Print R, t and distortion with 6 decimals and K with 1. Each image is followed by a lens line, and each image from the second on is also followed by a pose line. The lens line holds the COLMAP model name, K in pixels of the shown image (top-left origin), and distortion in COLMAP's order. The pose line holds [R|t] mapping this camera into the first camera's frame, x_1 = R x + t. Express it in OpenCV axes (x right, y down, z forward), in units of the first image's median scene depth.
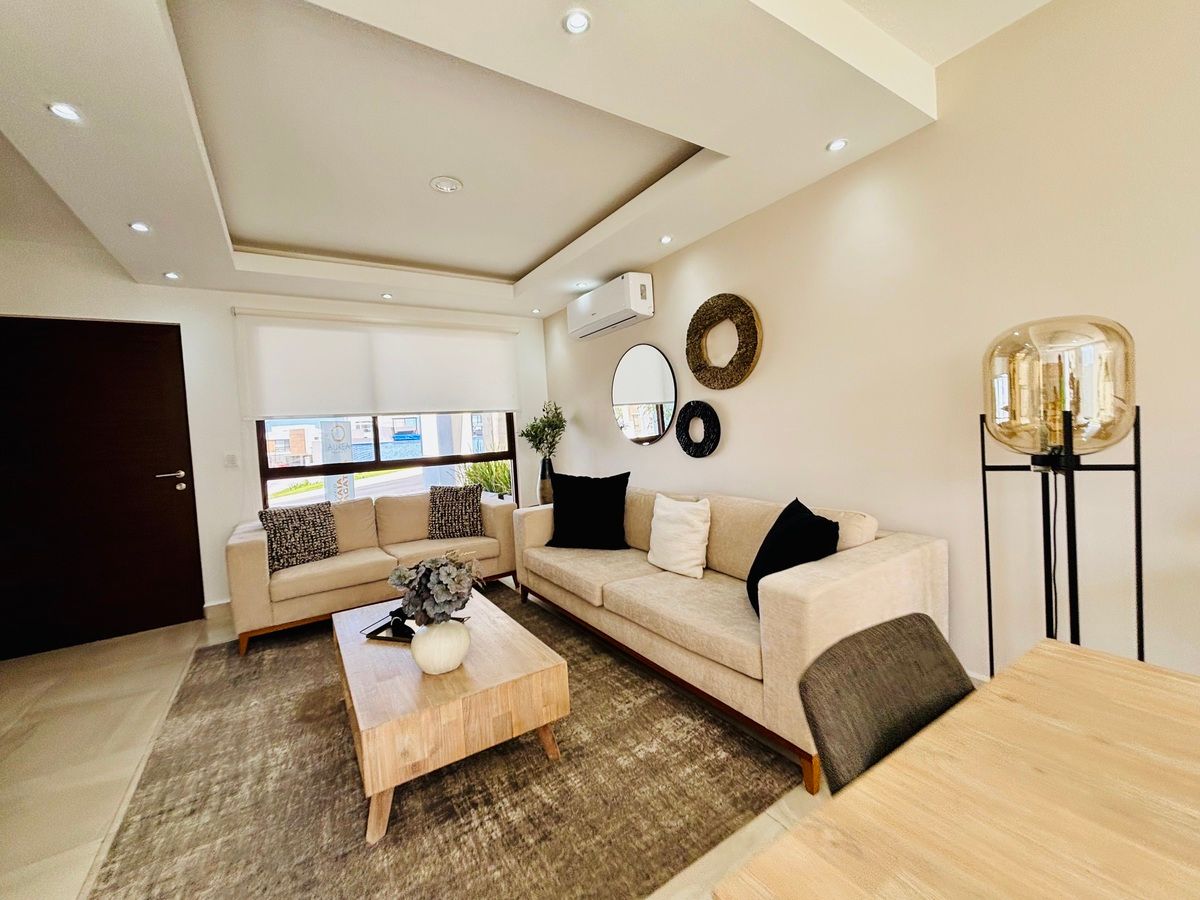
lens RADIAL K [[483.7, 0, 600.5], [0, 483.7, 456.1], [0, 0, 1]] dist [-0.003388, -0.000334]
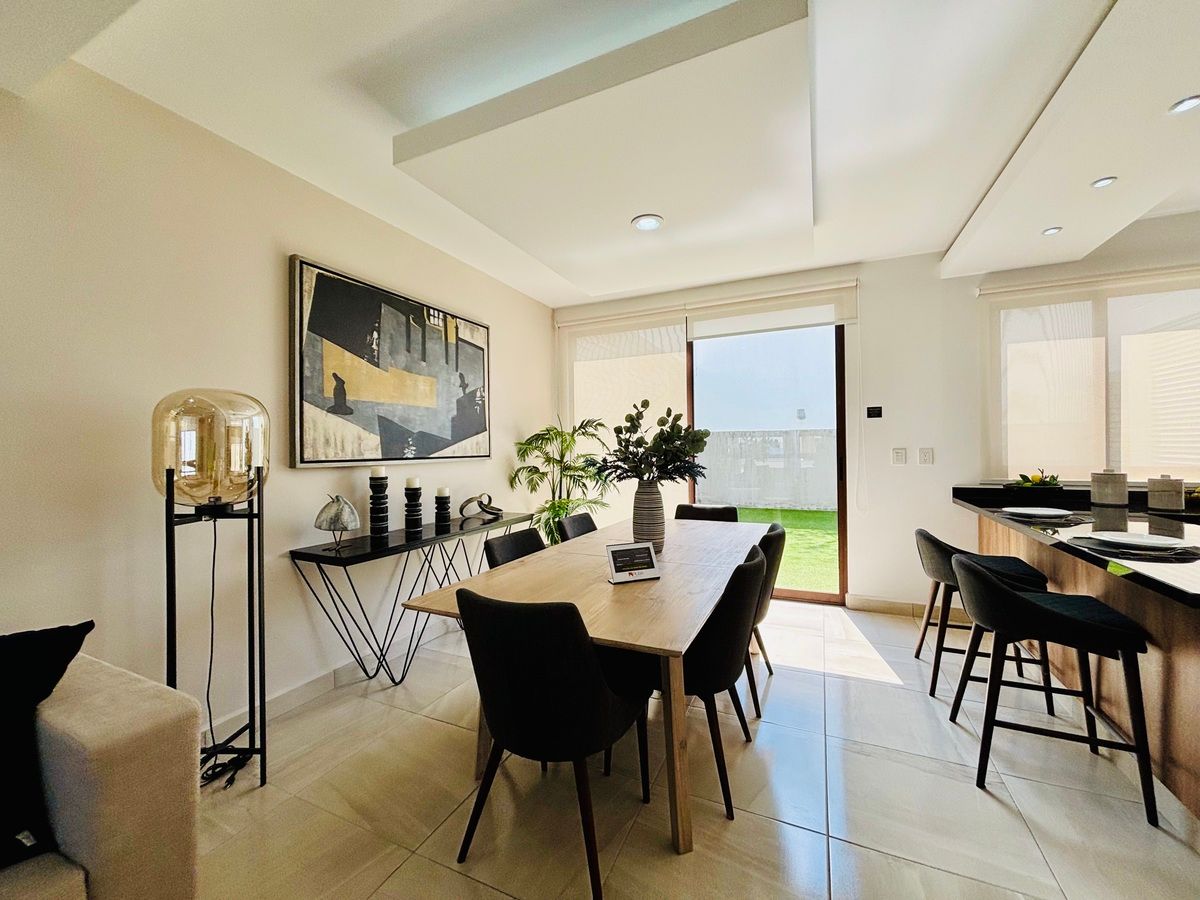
lens RADIAL K [[477.7, 0, 592.7], [0, 477.7, 448.4], [0, 0, 1]] dist [0.001635, -0.000173]
pose [[-0.521423, 0.061775, 0.851060, -0.260359], [0.083969, 0.996250, -0.020868, -0.018645], [-0.849157, 0.060582, -0.524654, 0.405191]]
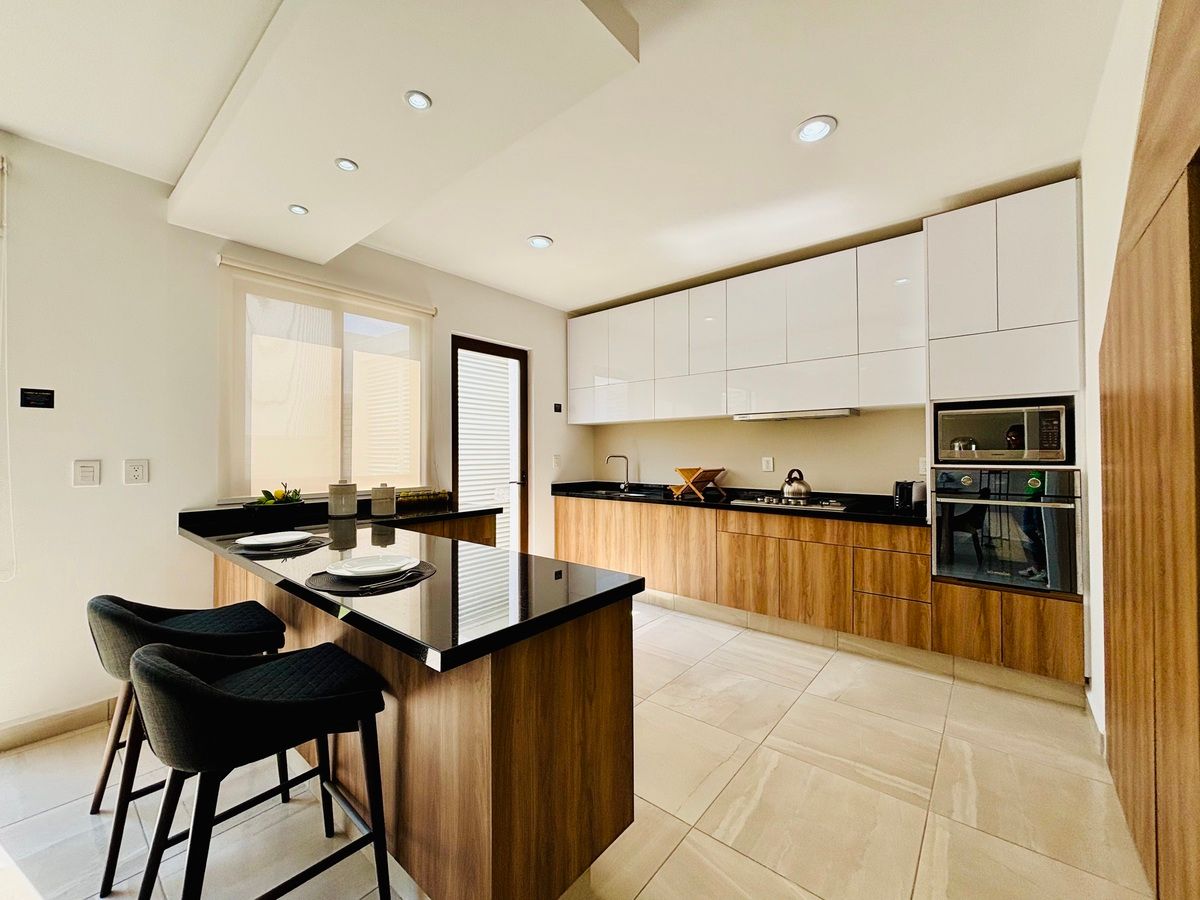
lens RADIAL K [[479.5, 0, 598.7], [0, 479.5, 443.7], [0, 0, 1]] dist [-0.000836, -0.000097]
pose [[-0.953025, 0.056212, -0.297631, -0.190002], [0.044338, 0.997934, 0.046501, -0.005065], [0.299630, 0.031120, -0.953548, 0.107108]]
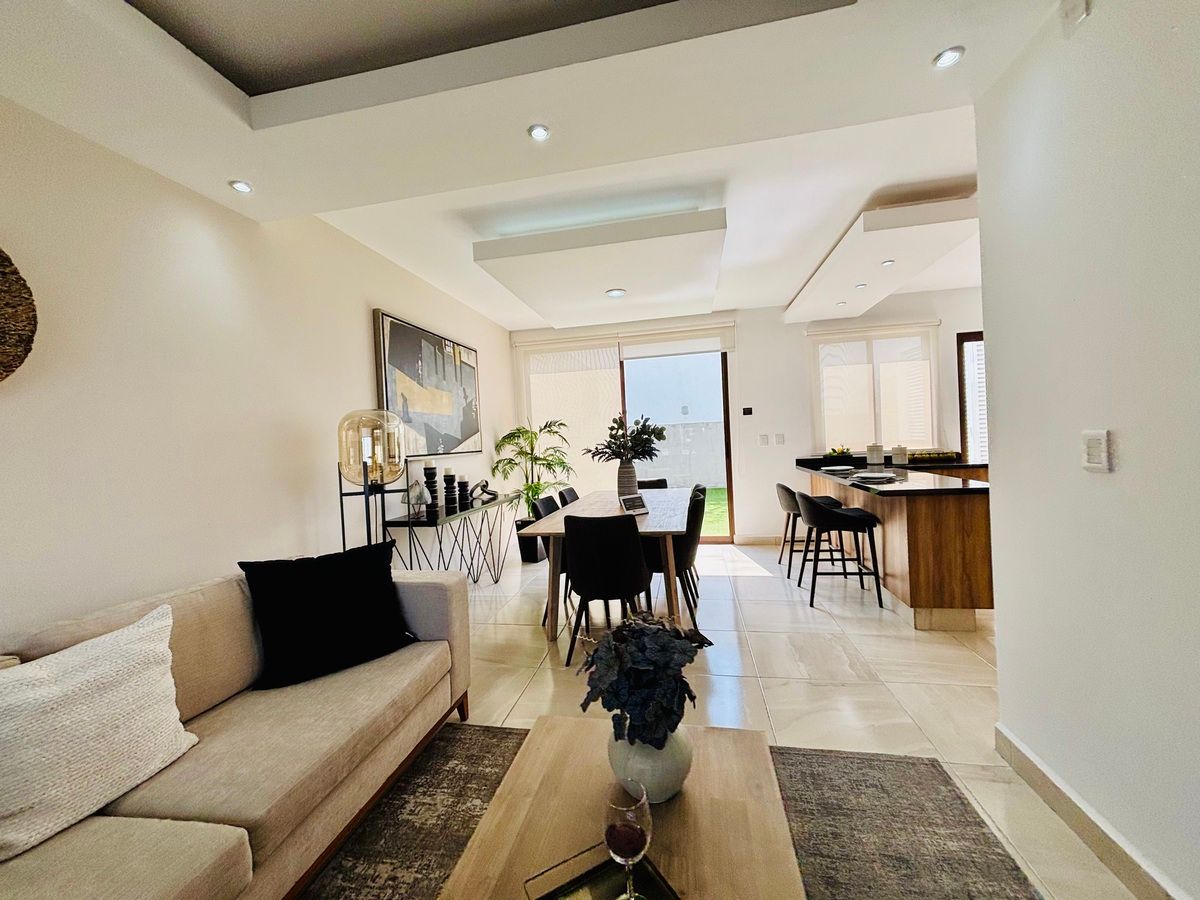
lens RADIAL K [[479.4, 0, 590.6], [0, 479.4, 451.2], [0, 0, 1]] dist [0.000628, -0.000235]
pose [[-0.706249, 0.075704, 0.703904, -0.433868], [0.122932, 0.992276, 0.016624, -0.028620], [-0.697209, 0.098273, -0.710100, 0.835443]]
